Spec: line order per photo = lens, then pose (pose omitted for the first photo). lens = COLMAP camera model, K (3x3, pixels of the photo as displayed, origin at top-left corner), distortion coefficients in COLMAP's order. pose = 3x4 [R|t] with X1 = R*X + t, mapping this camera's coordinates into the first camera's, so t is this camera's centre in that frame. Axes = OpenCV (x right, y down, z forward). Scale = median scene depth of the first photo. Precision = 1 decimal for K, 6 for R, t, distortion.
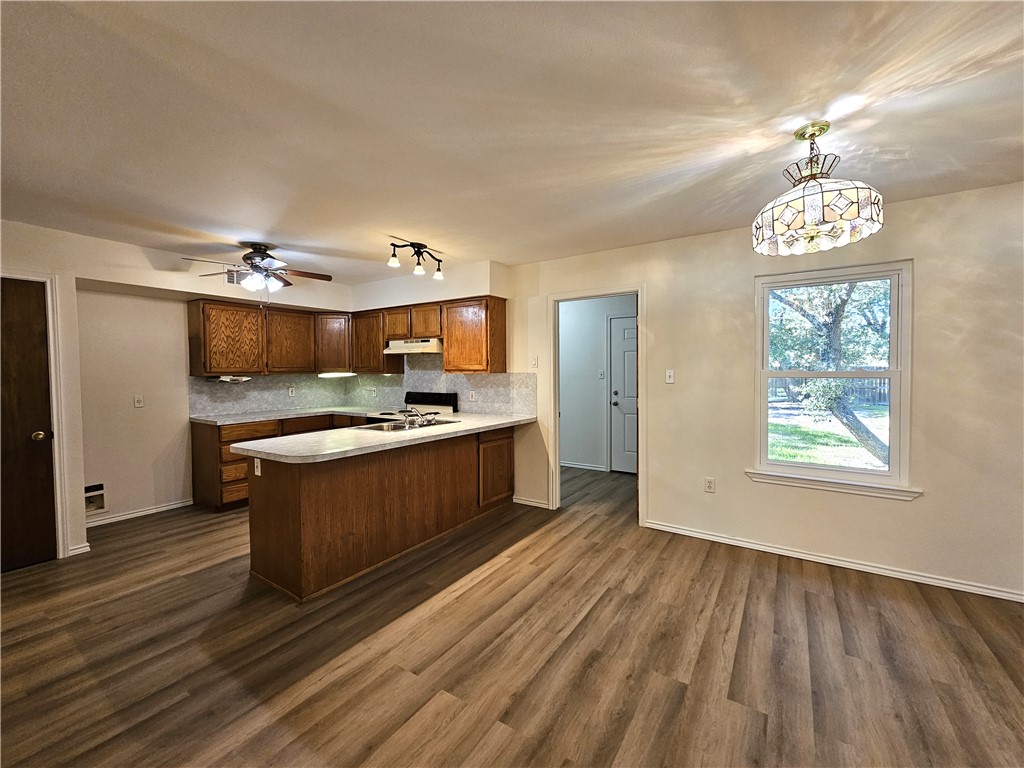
lens RADIAL K [[420.8, 0, 514.1], [0, 420.8, 379.2], [0, 0, 1]] dist [-0.002456, 0.000253]
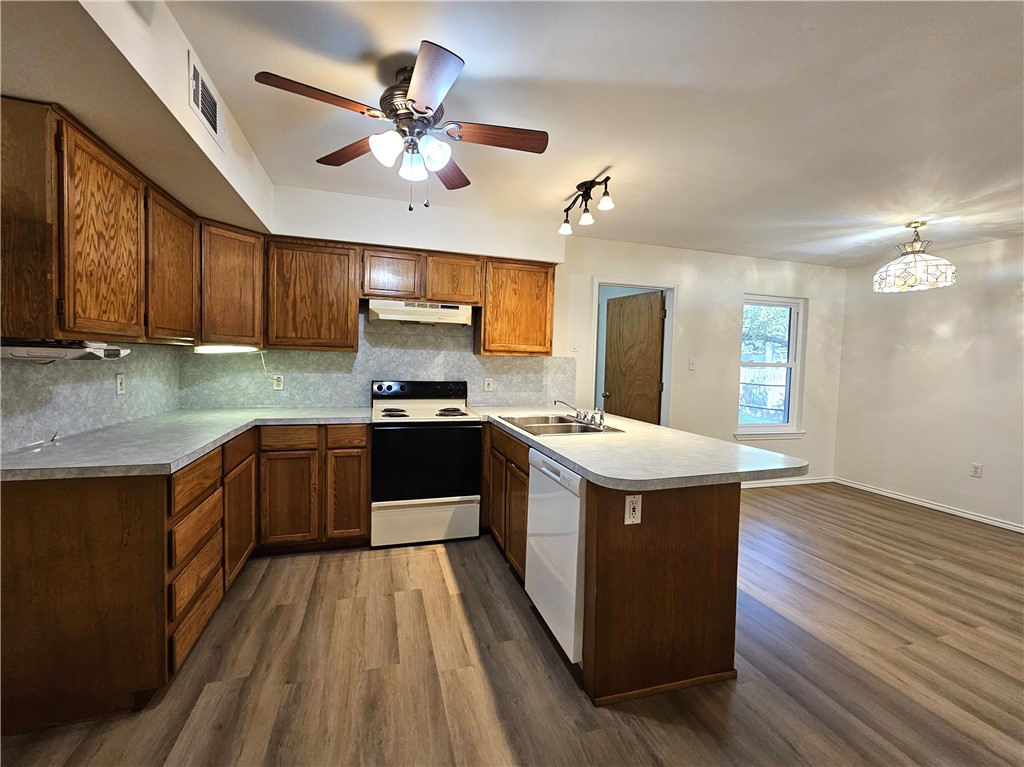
lens RADIAL K [[440.8, 0, 513.4], [0, 440.8, 379.5], [0, 0, 1]] dist [-0.003131, -0.000552]
pose [[0.638190, -0.010176, 0.769812, -0.932701], [-0.012047, 0.999658, 0.023201, 0.014697], [-0.769785, -0.024080, 0.637849, 0.589787]]
